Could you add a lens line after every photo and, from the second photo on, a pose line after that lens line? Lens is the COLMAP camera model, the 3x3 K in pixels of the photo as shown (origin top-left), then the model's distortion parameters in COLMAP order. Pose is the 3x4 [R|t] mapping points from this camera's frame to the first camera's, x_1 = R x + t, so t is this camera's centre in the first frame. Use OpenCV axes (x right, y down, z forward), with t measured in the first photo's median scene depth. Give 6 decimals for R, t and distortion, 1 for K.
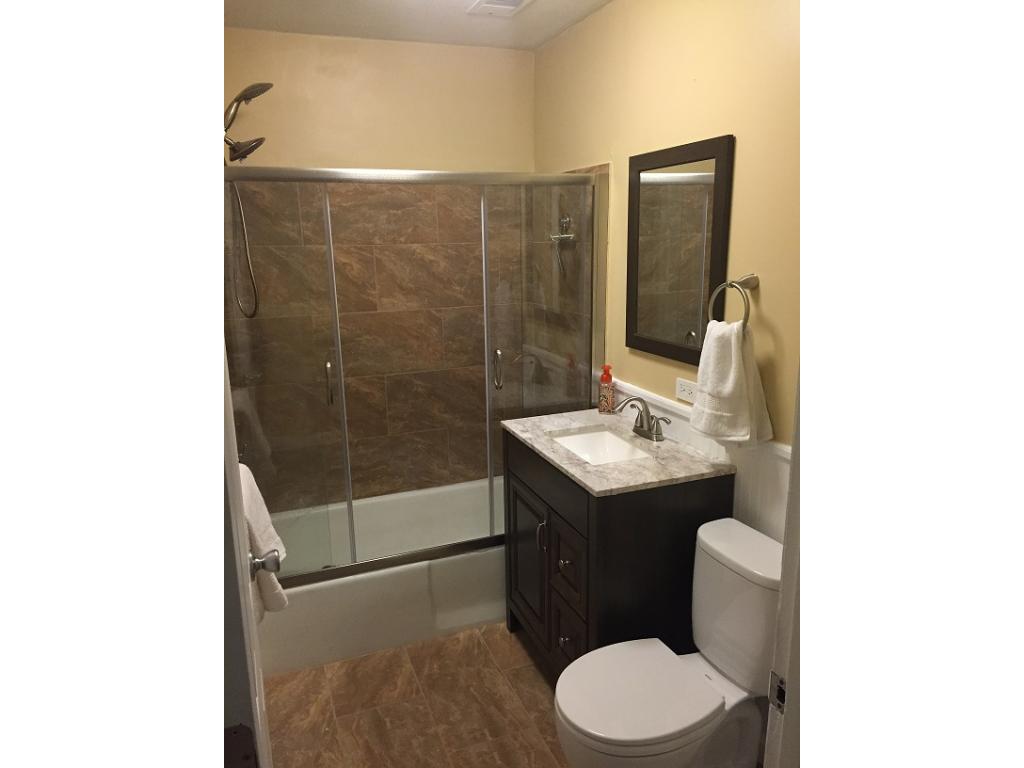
lens RADIAL K [[655.1, 0, 511.7], [0, 655.1, 383.7], [0, 0, 1]] dist [0.033370, -0.013431]
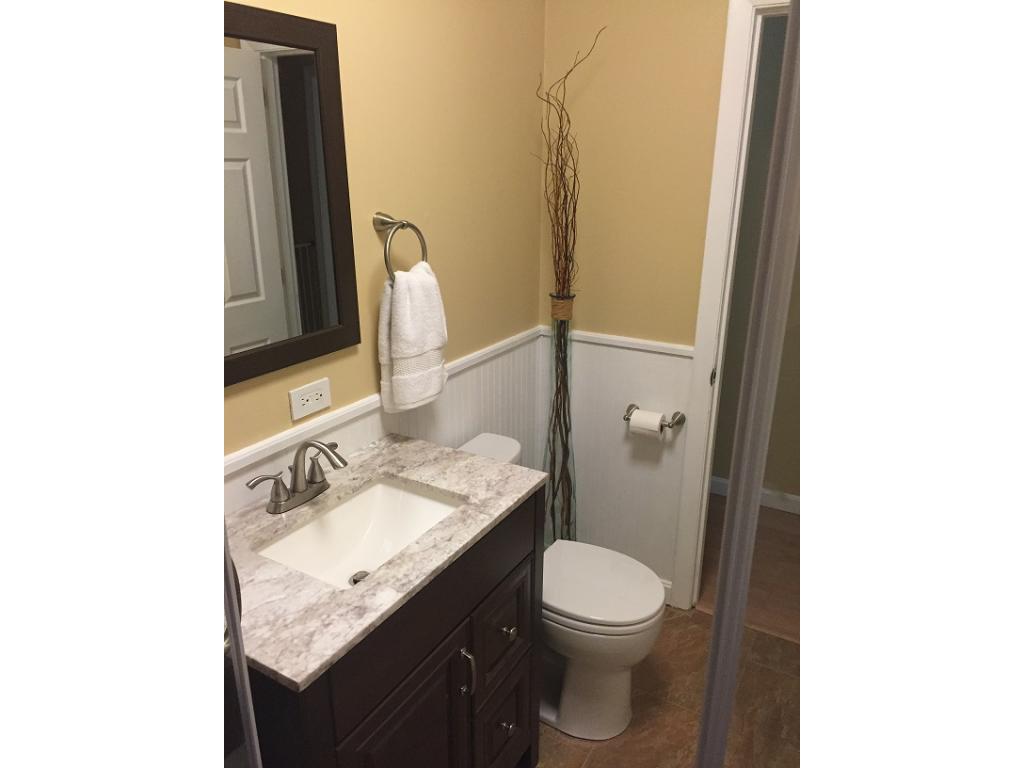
lens RADIAL K [[655.1, 0, 512.7], [0, 655.1, 386.5], [0, 0, 1]] dist [0.033370, -0.013431]
pose [[-0.620831, -0.238281, 0.746854, -0.381464], [0.180800, 0.883484, 0.432165, -0.263843], [-0.762811, 0.403333, -0.505413, 1.207676]]
